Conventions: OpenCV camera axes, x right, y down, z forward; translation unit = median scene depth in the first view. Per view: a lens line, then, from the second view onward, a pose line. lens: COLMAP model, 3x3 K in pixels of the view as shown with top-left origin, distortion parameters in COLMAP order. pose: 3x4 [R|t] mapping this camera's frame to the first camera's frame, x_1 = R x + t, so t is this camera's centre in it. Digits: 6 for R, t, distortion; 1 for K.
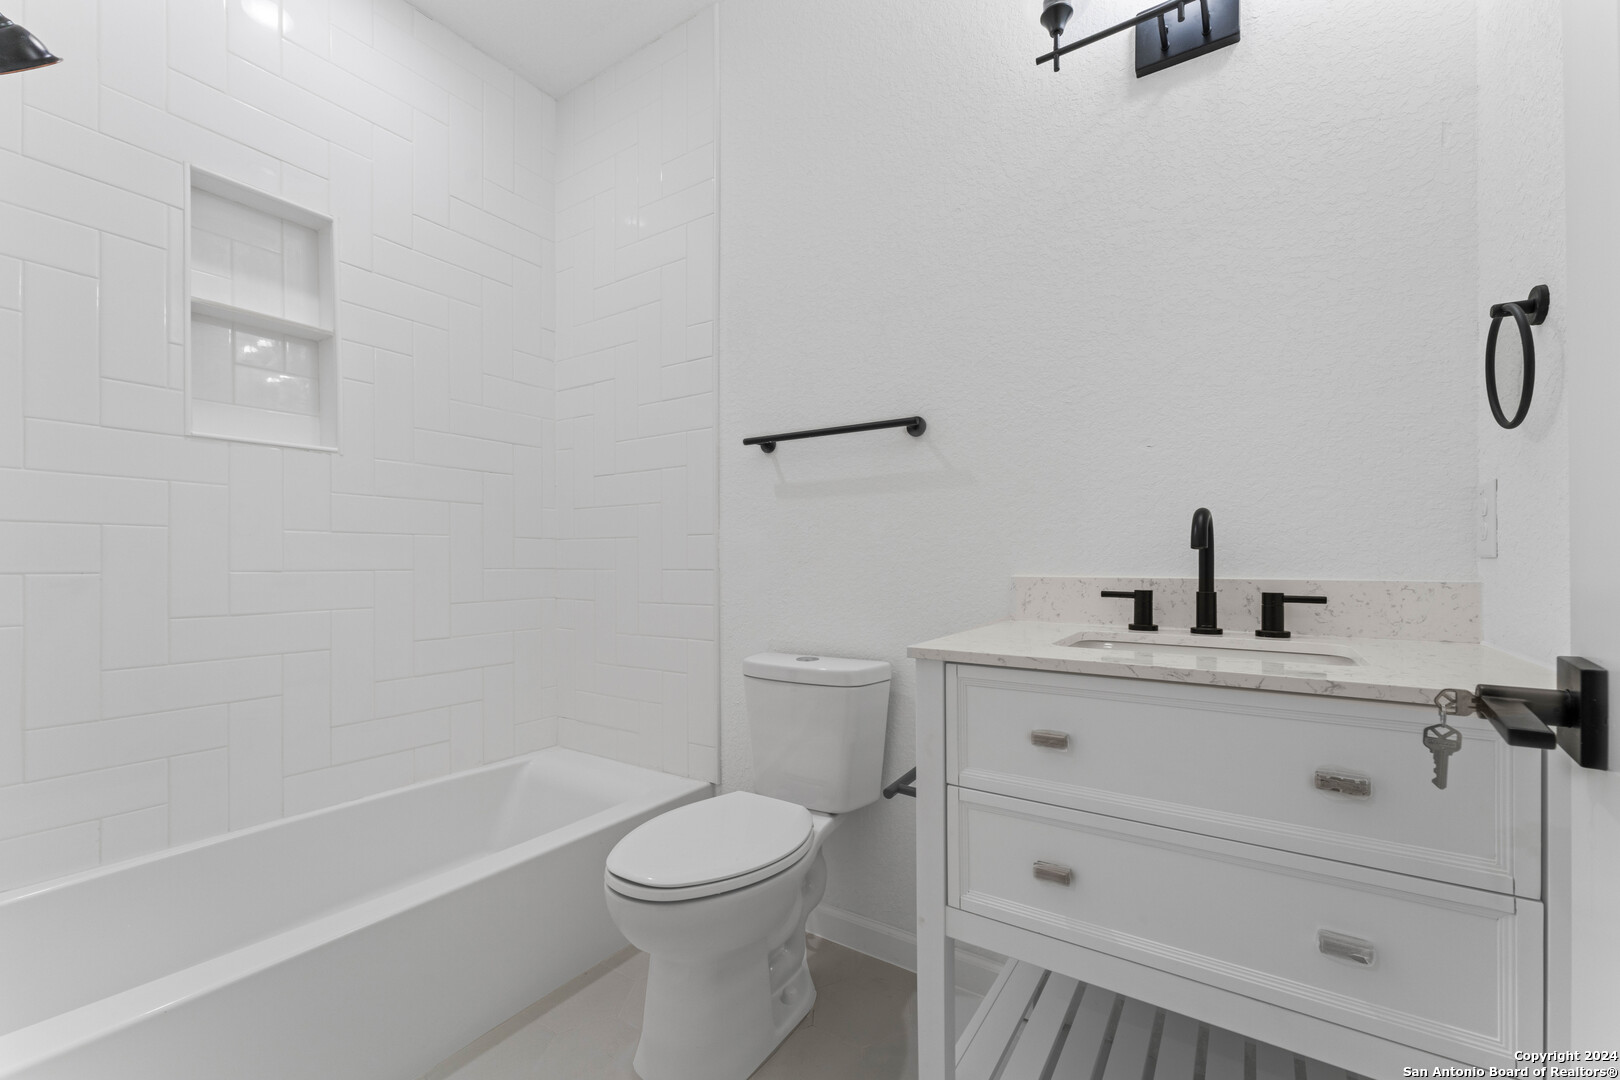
lens RADIAL K [[661.6, 0, 841.2], [0, 661.6, 552.4], [0, 0, 1]] dist [0.001969, -0.000408]
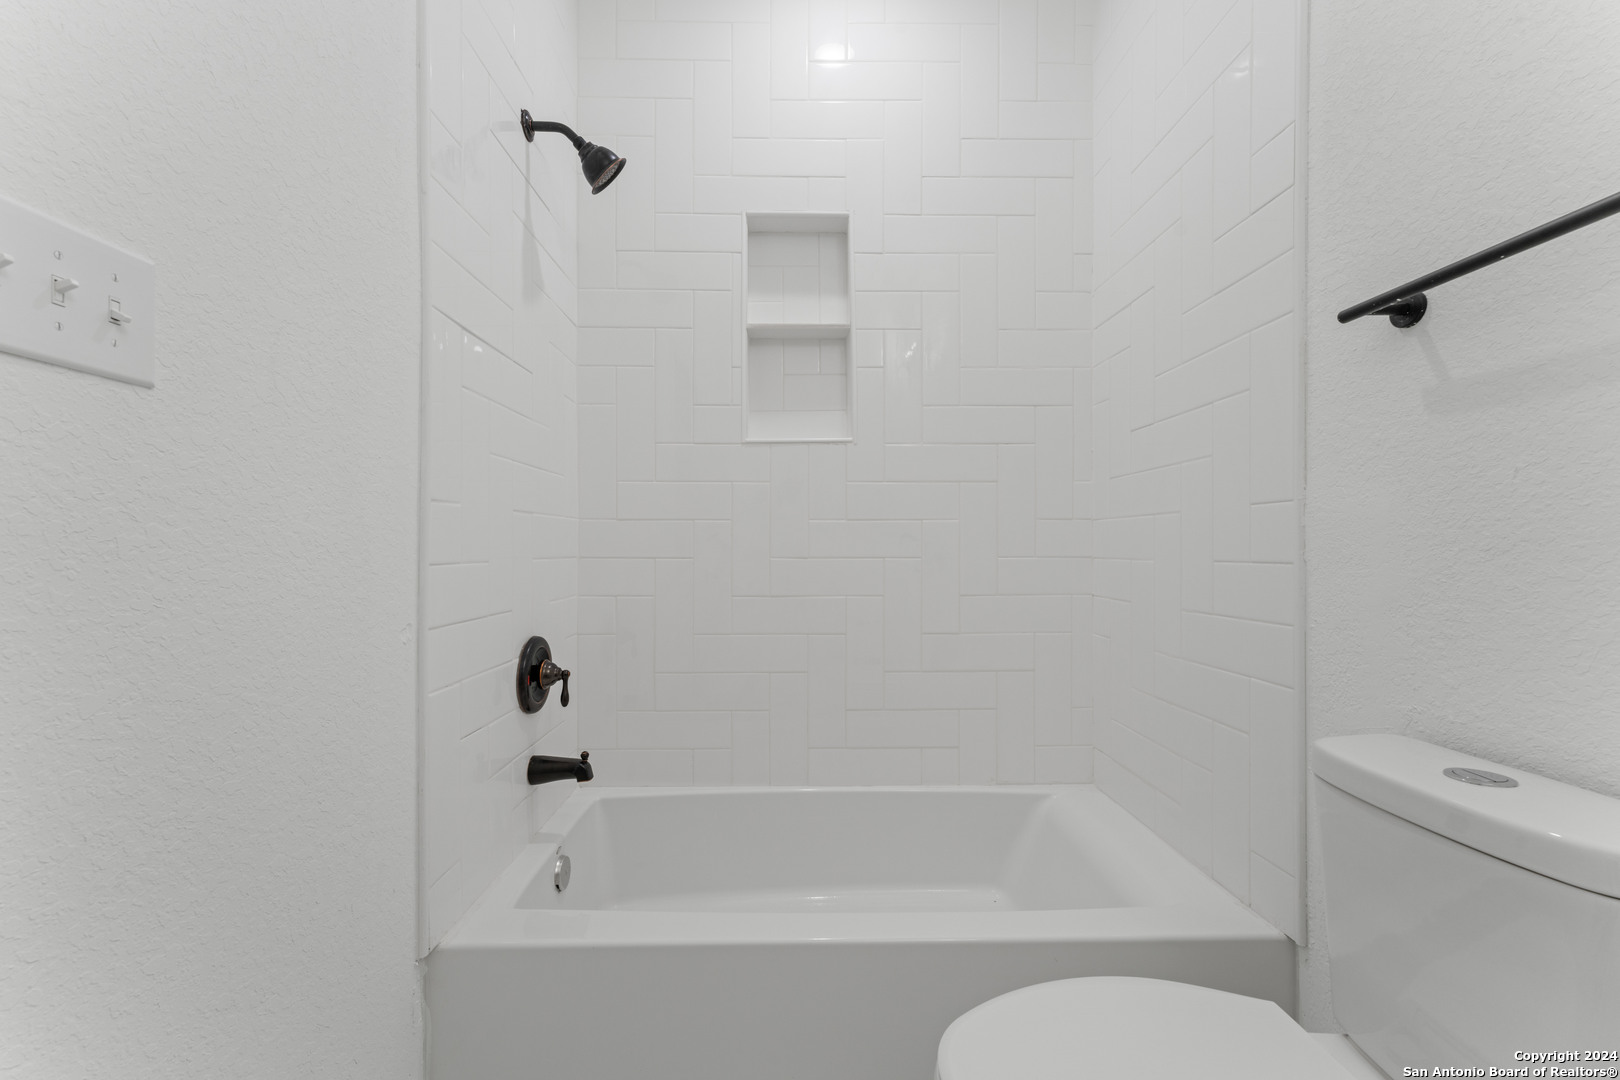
lens RADIAL K [[661.6, 0, 841.2], [0, 661.6, 552.4], [0, 0, 1]] dist [0.001969, -0.000408]
pose [[0.537393, 0.003908, -0.843323, 0.087957], [0.013007, 0.999832, 0.012922, 0.005473], [0.843232, -0.017913, 0.537252, 0.424174]]
